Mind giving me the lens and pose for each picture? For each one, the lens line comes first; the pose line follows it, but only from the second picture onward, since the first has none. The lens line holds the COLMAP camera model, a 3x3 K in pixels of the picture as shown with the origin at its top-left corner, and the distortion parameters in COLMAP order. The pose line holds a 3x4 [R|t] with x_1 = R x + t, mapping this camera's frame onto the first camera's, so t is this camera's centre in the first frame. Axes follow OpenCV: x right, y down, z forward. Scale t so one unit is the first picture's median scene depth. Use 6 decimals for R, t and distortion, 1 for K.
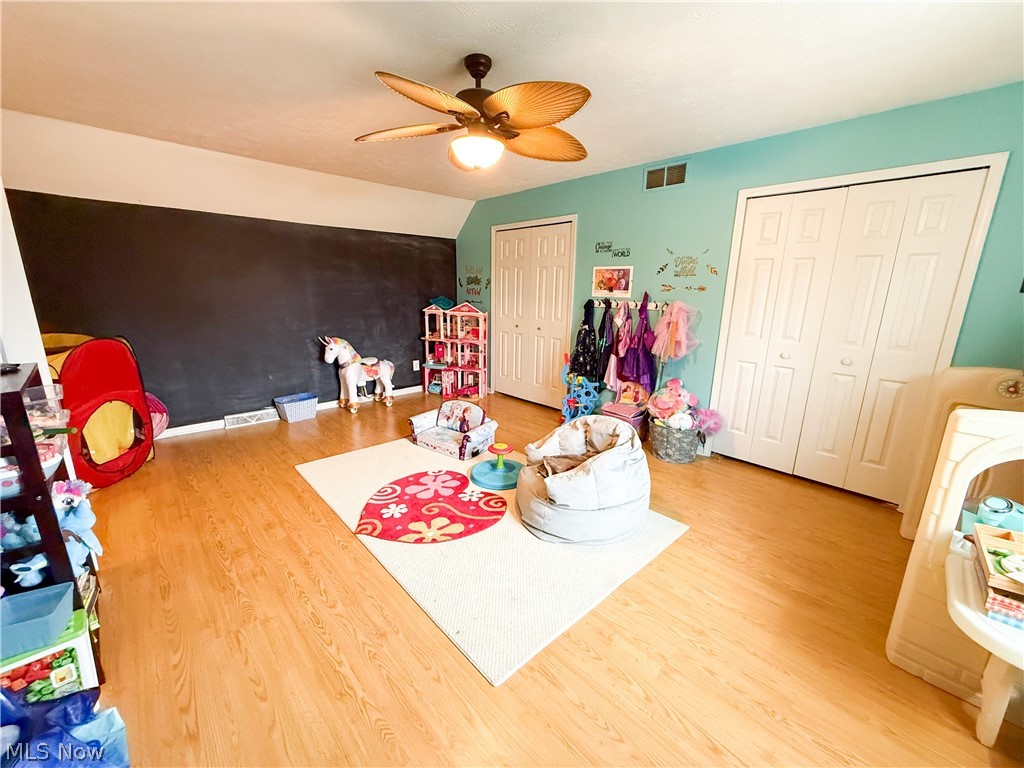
lens RADIAL K [[408.1, 0, 510.2], [0, 408.1, 386.4], [0, 0, 1]] dist [0.001101, 0.000045]
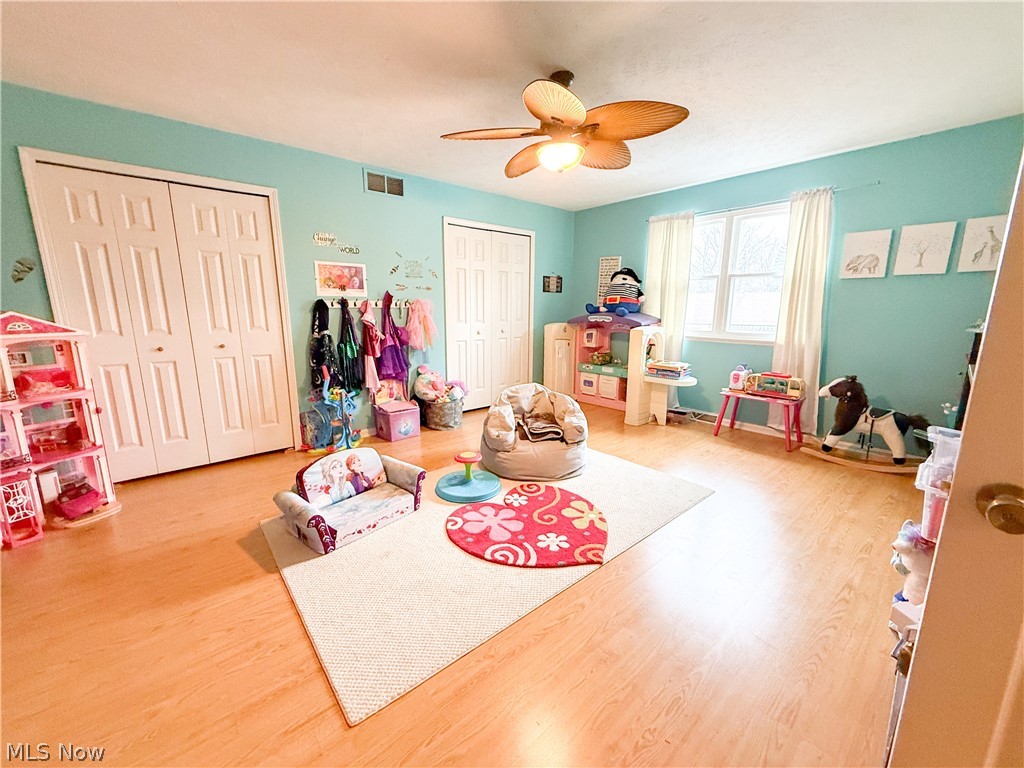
lens RADIAL K [[408.9, 0, 512.0], [0, 408.9, 384.0], [0, 0, 1]] dist [-0.000382, 0.000254]
pose [[0.035239, -0.203930, 0.978351, -0.719206], [0.235230, 0.953147, 0.190203, -0.126431], [-0.971301, 0.223435, 0.081558, 0.649476]]
